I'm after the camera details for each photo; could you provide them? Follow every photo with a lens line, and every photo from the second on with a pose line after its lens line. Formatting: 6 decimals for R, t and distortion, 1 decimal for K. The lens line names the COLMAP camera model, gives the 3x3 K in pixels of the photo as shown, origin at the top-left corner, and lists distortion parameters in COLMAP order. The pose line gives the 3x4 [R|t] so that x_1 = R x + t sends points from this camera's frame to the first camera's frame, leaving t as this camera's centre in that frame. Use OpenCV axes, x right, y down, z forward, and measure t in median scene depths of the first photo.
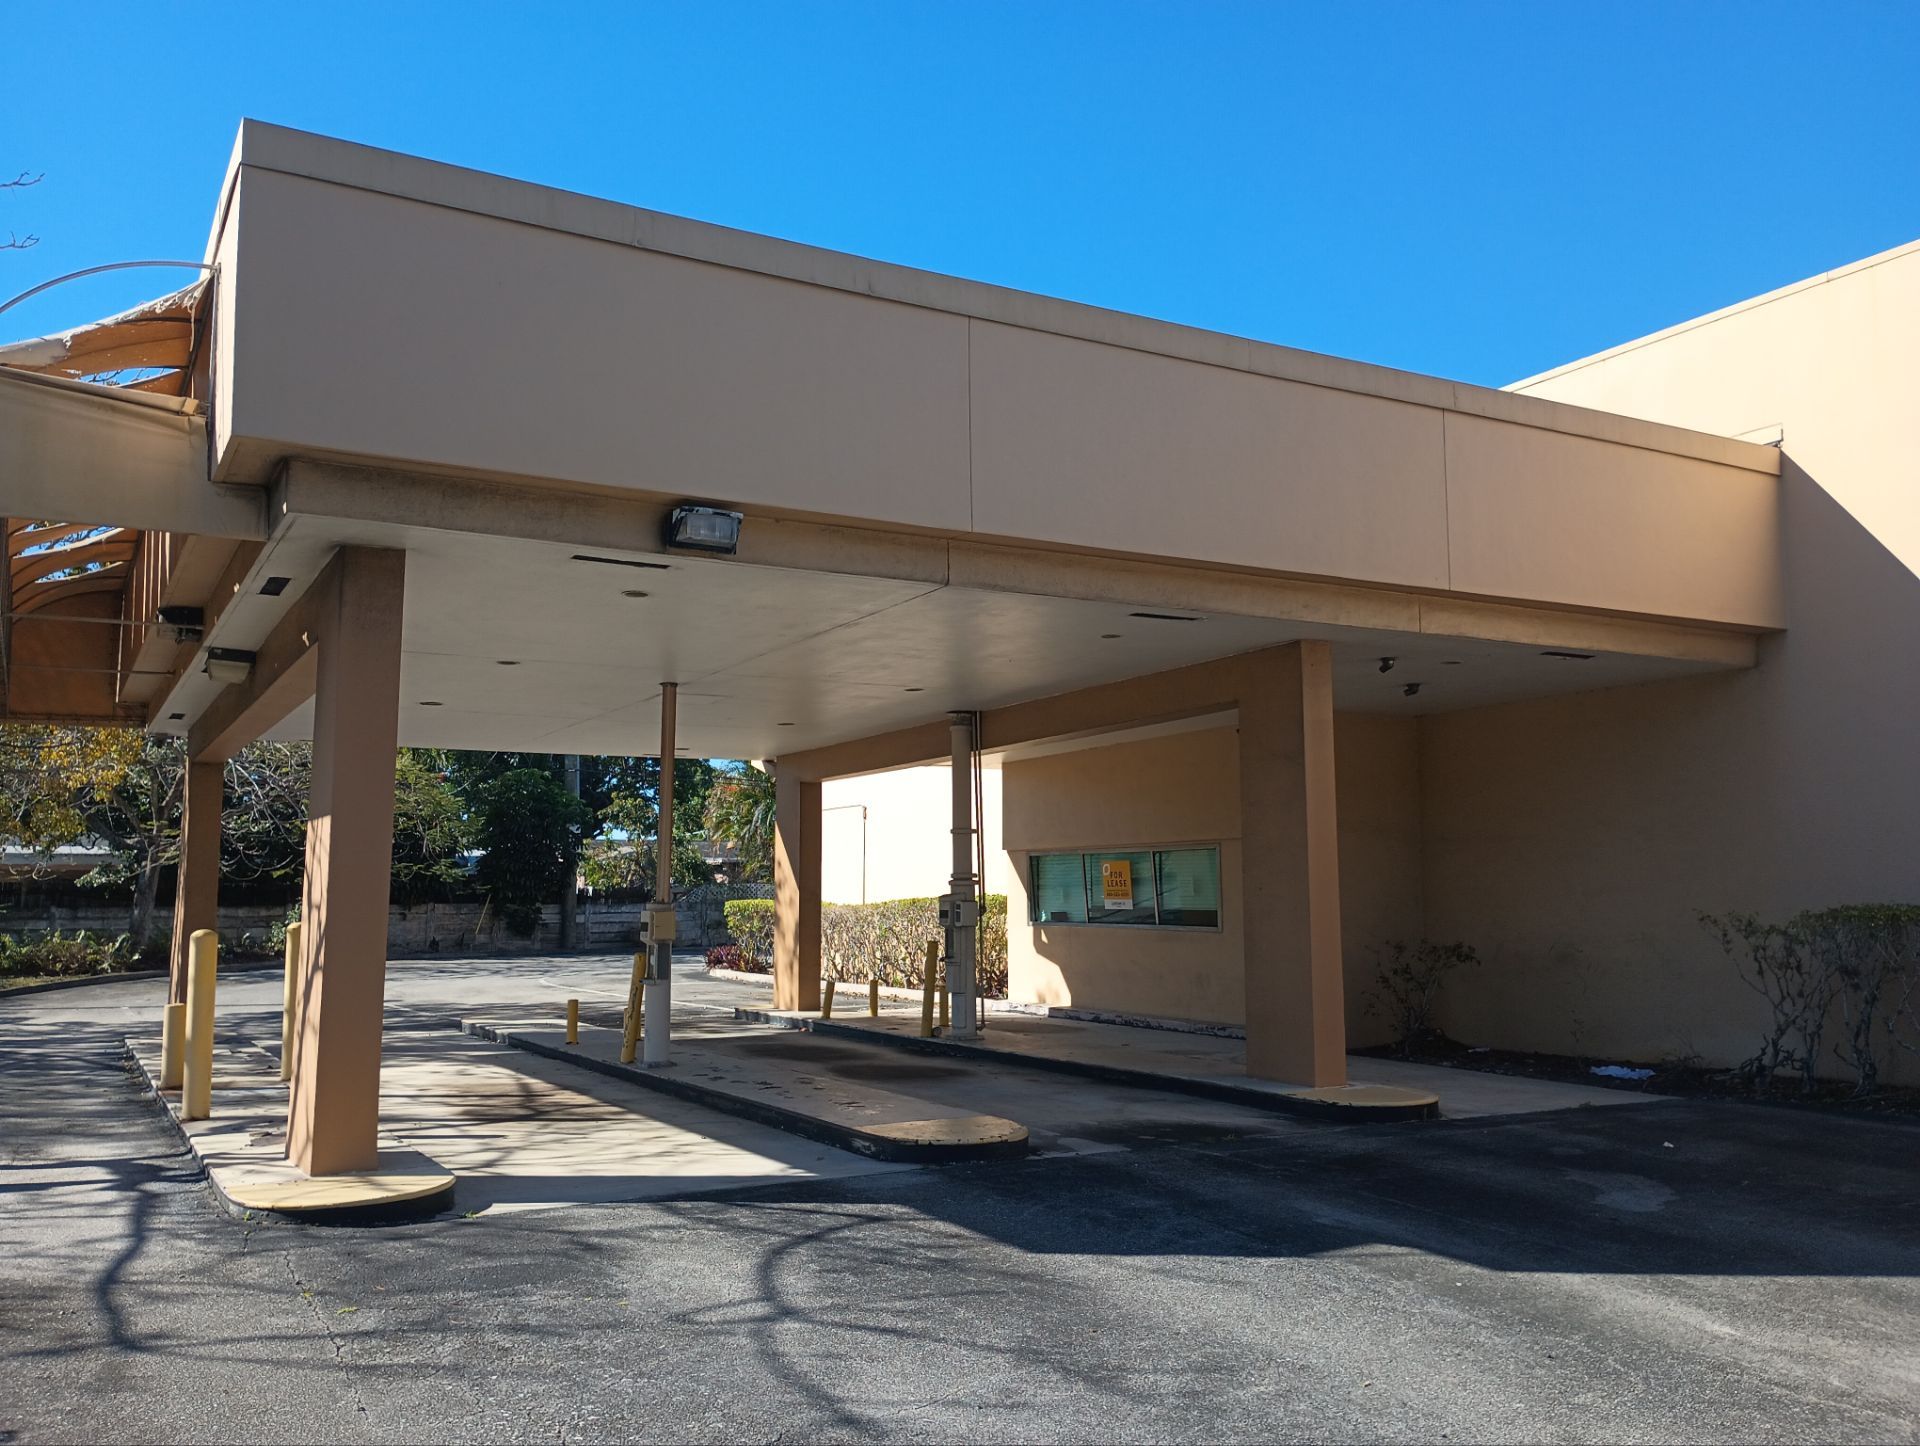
lens RADIAL K [[1566.4, 0, 960.0], [0, 1566.4, 723.0], [0, 0, 1]] dist [0.059979, -0.073268]
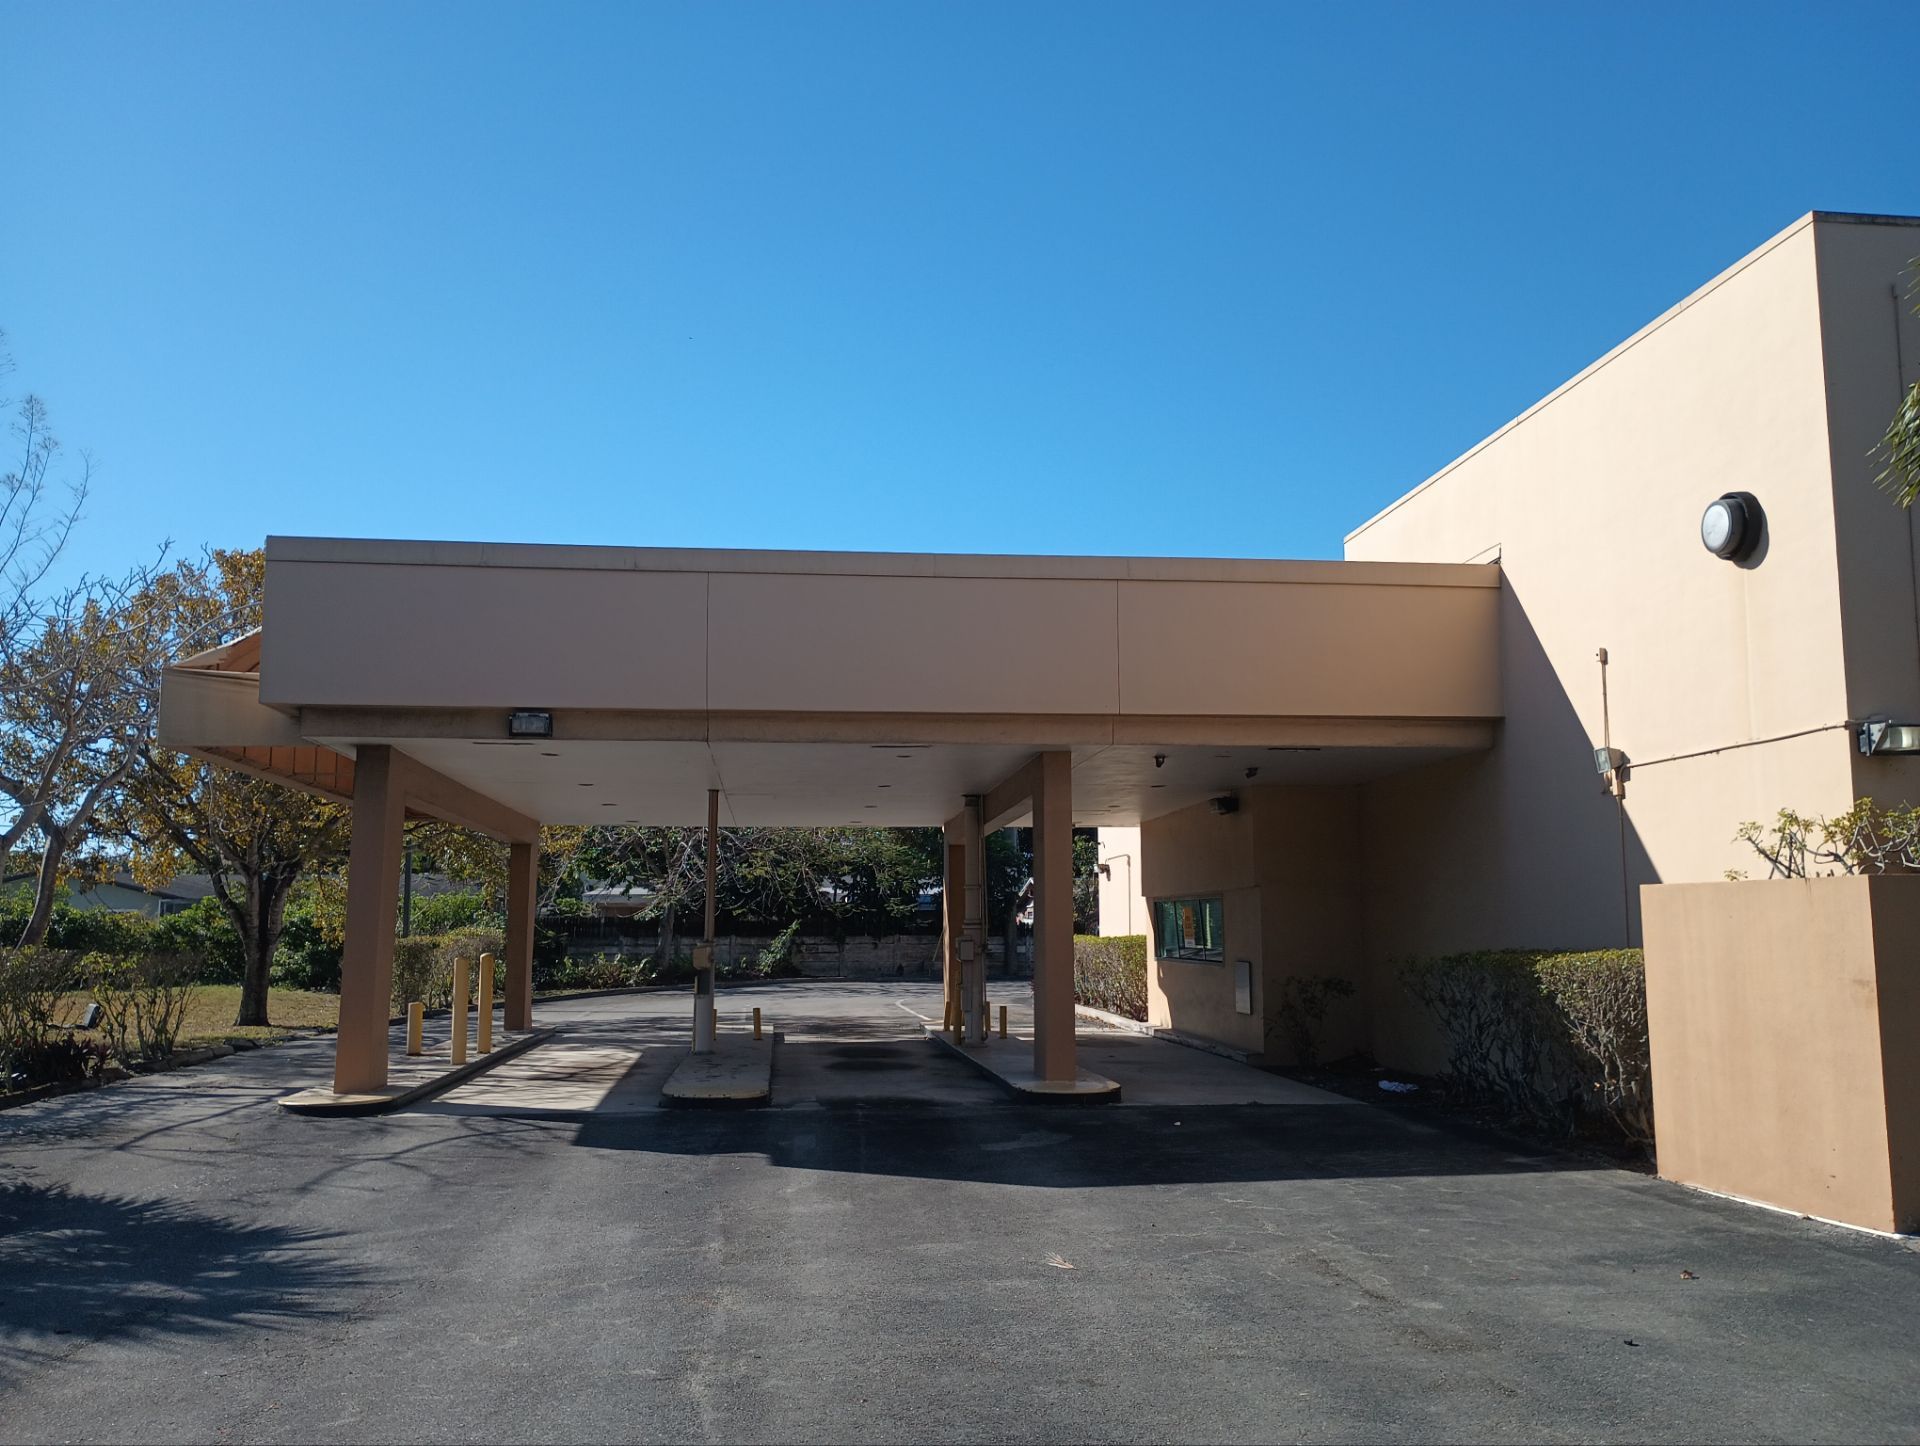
lens RADIAL K [[1566.4, 0, 960.0], [0, 1566.4, 723.0], [0, 0, 1]] dist [0.059979, -0.073268]
pose [[0.921756, -0.047262, -0.384881, 0.257850], [0.039905, 0.998836, -0.027084, -0.016573], [0.385713, 0.009606, 0.922569, -0.110523]]
